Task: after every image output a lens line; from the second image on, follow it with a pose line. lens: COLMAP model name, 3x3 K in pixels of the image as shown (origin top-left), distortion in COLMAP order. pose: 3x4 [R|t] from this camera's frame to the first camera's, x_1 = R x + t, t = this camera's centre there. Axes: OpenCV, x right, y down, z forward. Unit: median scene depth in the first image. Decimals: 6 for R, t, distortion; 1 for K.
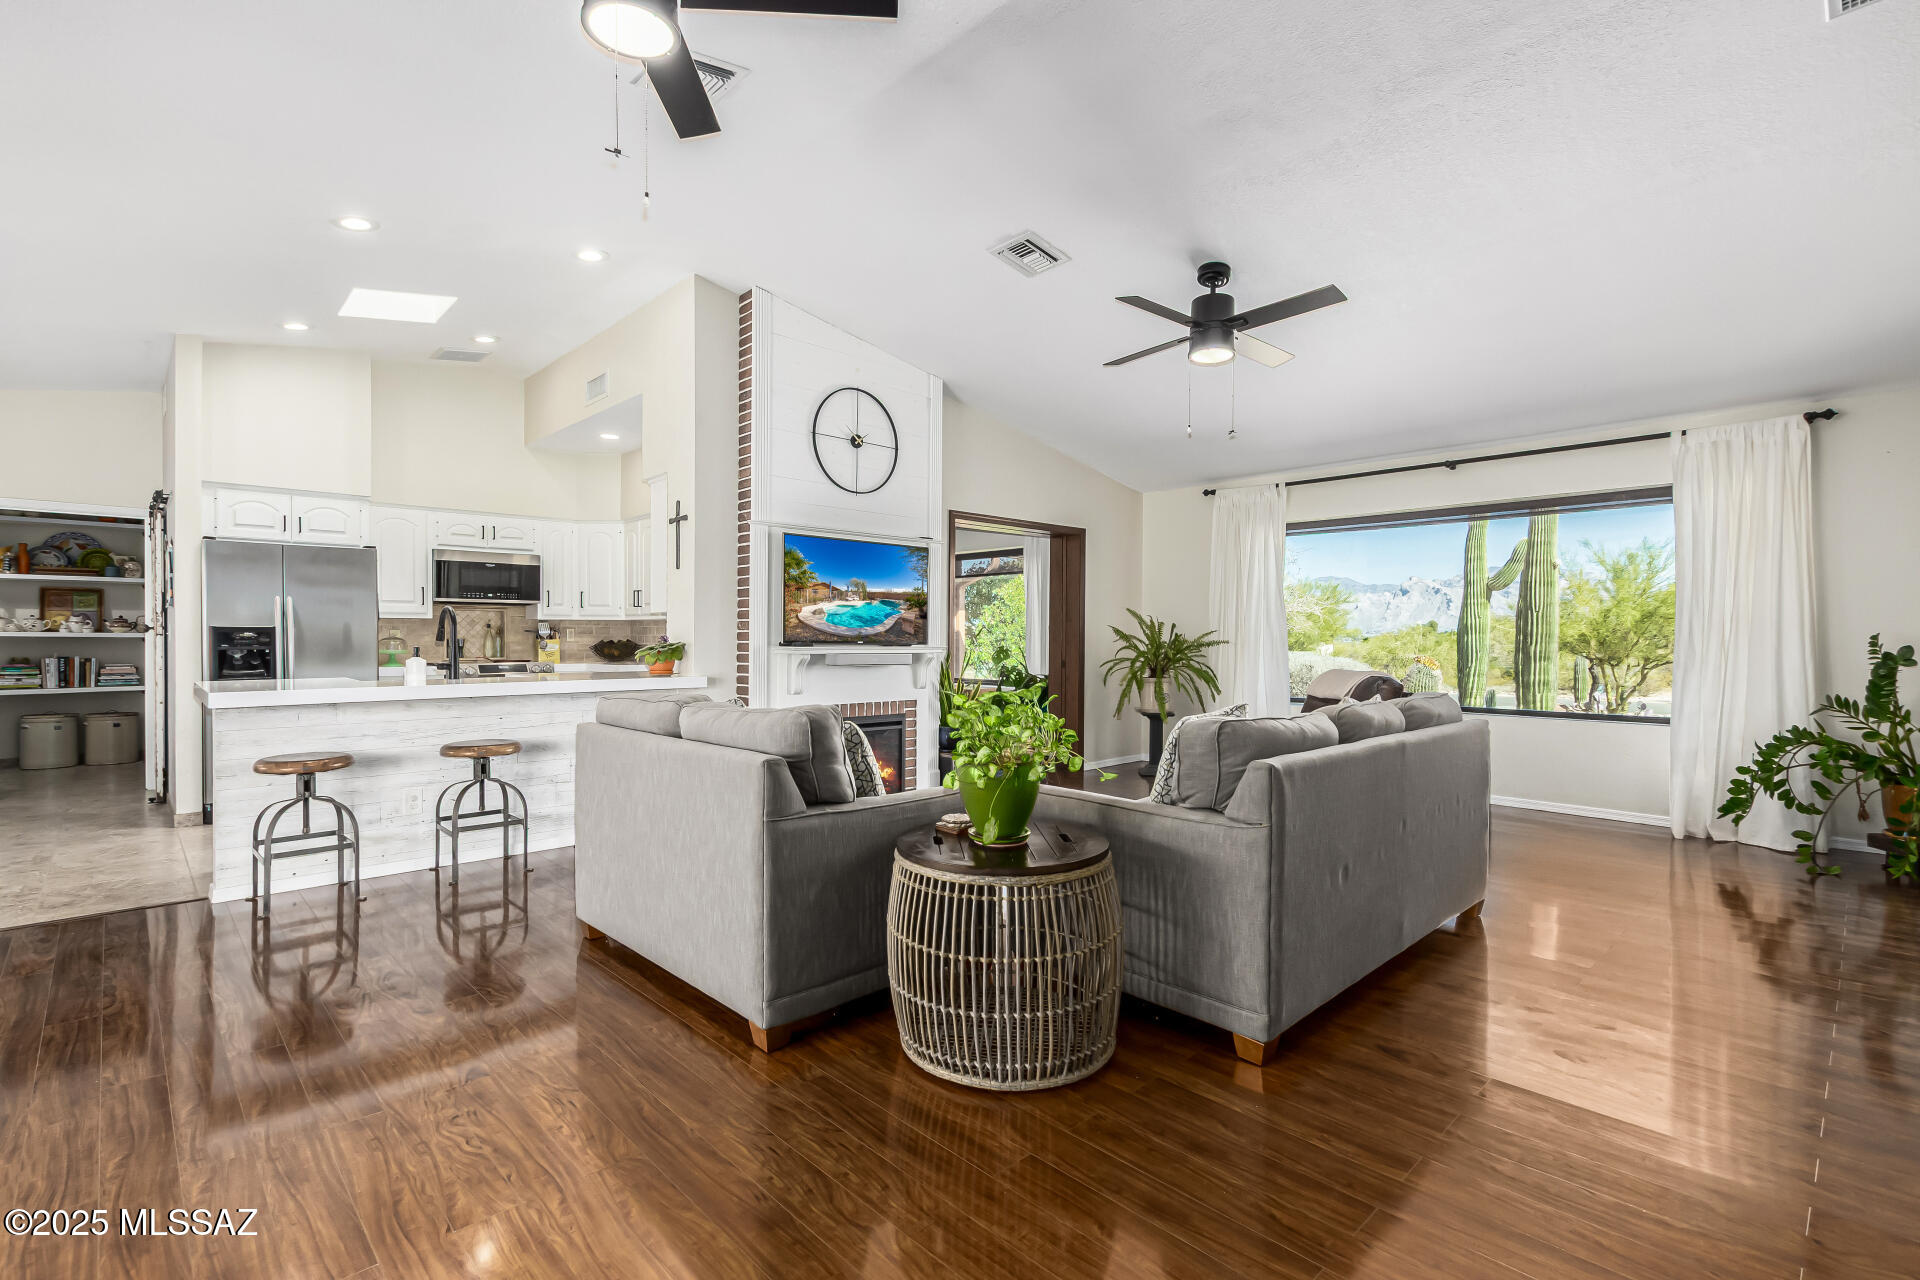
lens RADIAL K [[885.2, 0, 974.3], [0, 885.2, 641.6], [0, 0, 1]] dist [0.001493, -0.001049]
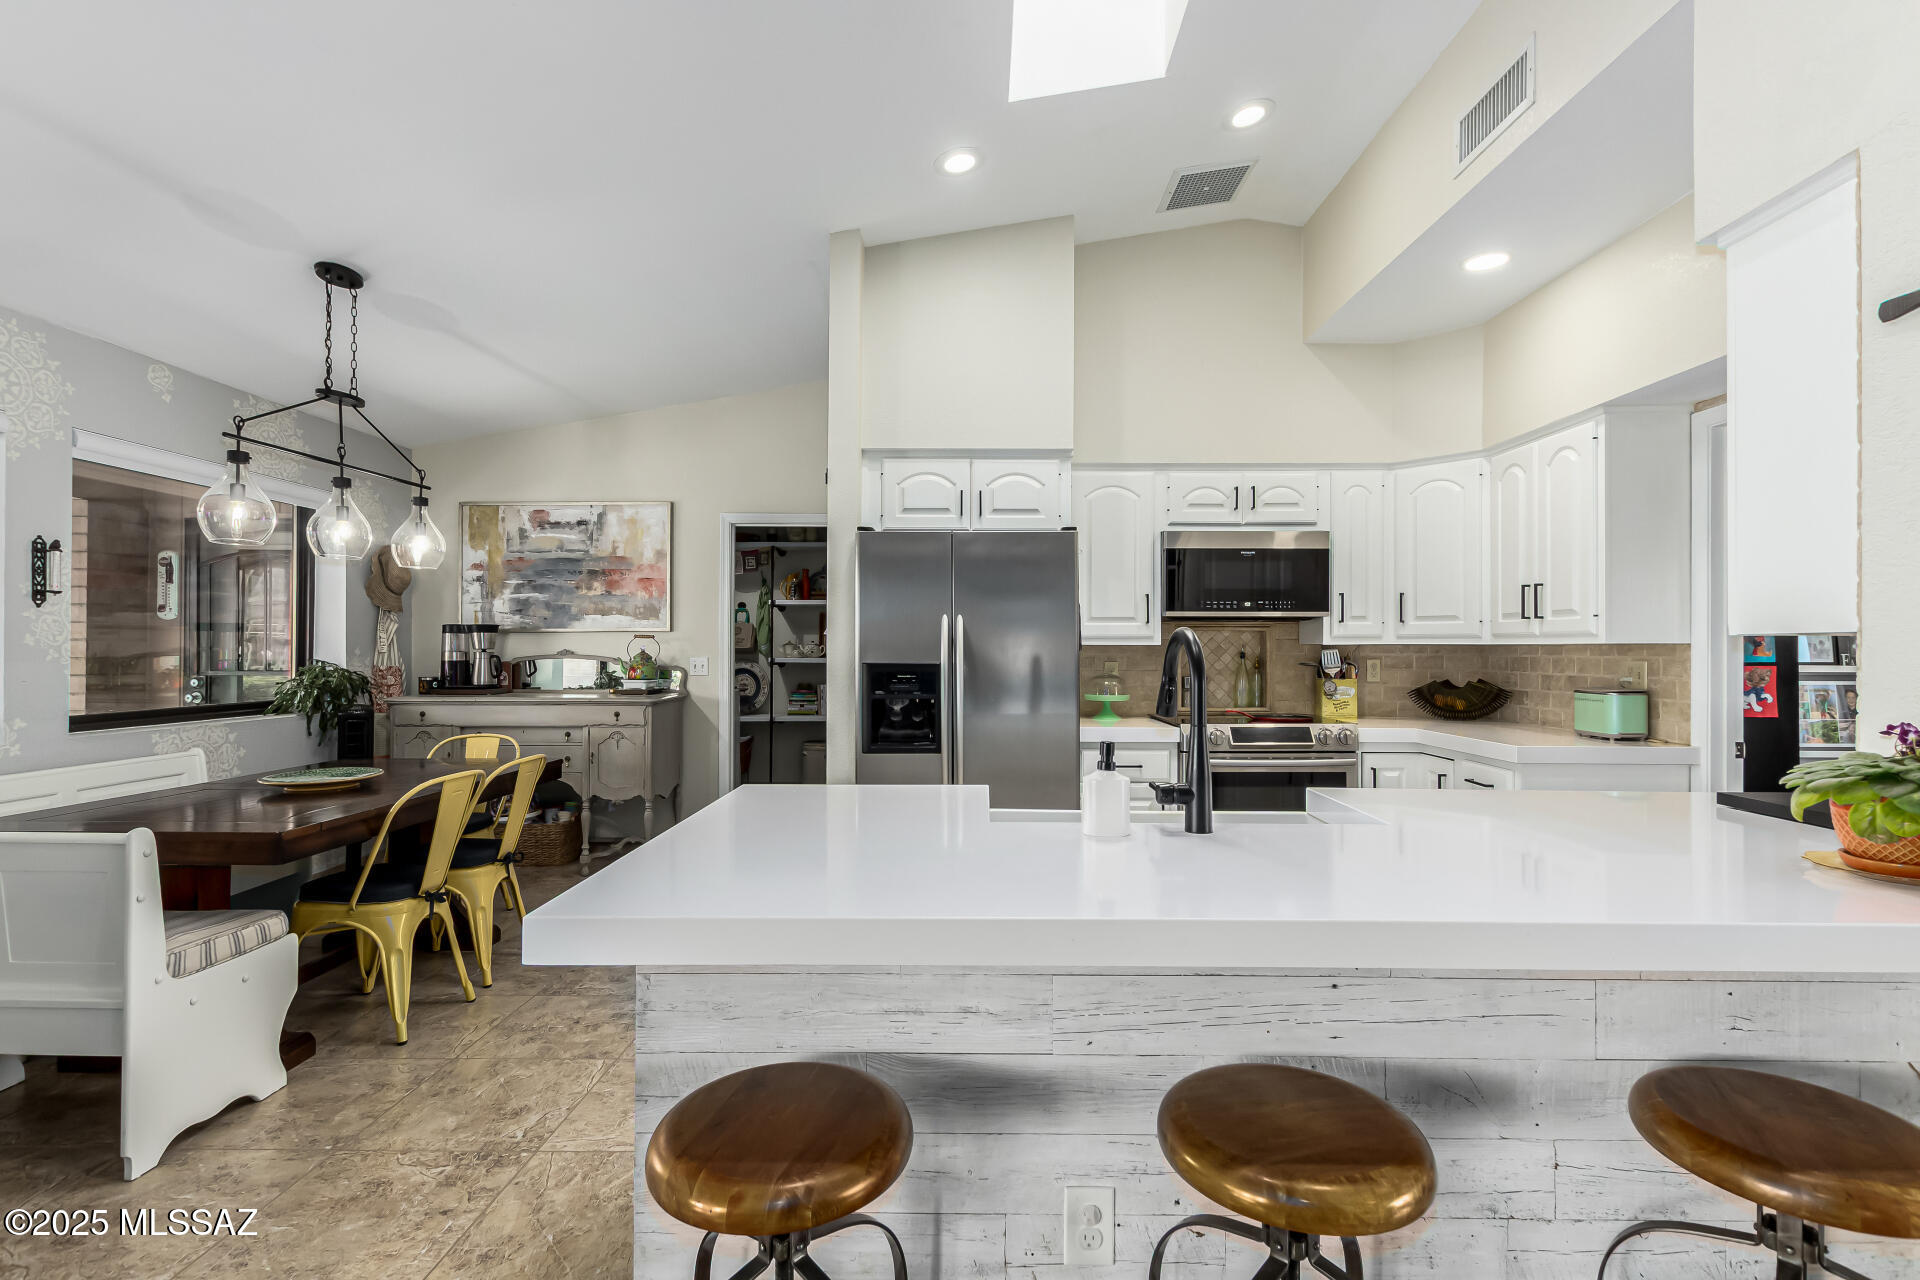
lens RADIAL K [[885.2, 0, 954.6], [0, 885.2, 640.2], [0, 0, 1]] dist [0.001493, -0.001049]
pose [[0.705535, -0.003982, -0.708664, -0.330507], [-0.006605, 0.999904, -0.012195, -0.025110], [0.708644, 0.013285, 0.705441, 0.553955]]
